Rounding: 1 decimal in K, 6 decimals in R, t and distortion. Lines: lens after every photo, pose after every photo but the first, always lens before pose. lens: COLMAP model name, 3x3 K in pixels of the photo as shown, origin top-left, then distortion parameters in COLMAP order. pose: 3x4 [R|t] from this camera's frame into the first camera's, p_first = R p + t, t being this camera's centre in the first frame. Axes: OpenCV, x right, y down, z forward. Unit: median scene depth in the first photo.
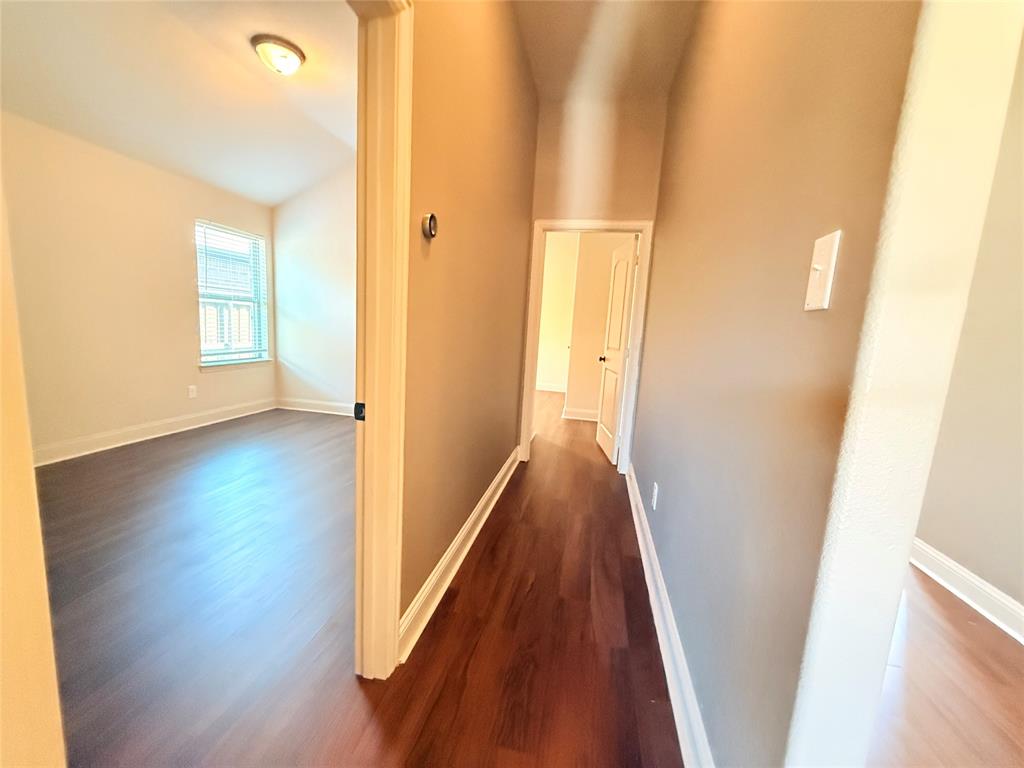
lens RADIAL K [[410.7, 0, 515.2], [0, 410.7, 384.5], [0, 0, 1]] dist [-0.000911, -0.000124]
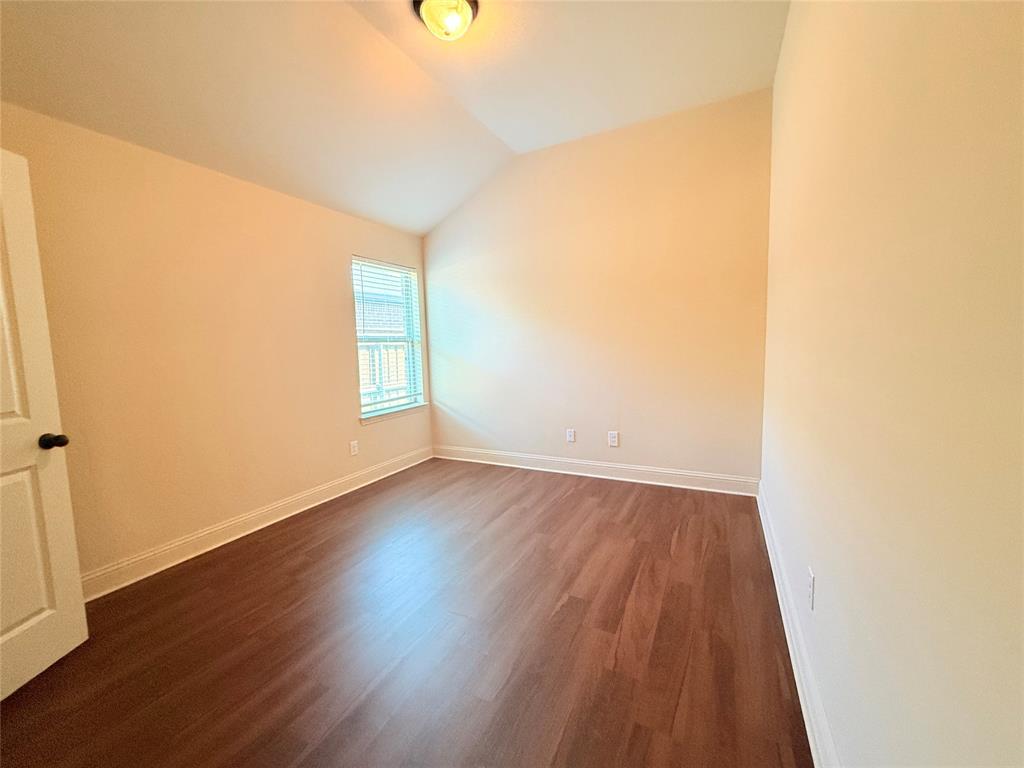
lens RADIAL K [[410.7, 0, 509.2], [0, 410.7, 382.0], [0, 0, 1]] dist [-0.000911, -0.000124]
pose [[0.957214, -0.063146, -0.282407, -0.170975], [0.047500, 0.996950, -0.061919, -0.044886], [0.285456, 0.045856, 0.957294, 0.199362]]
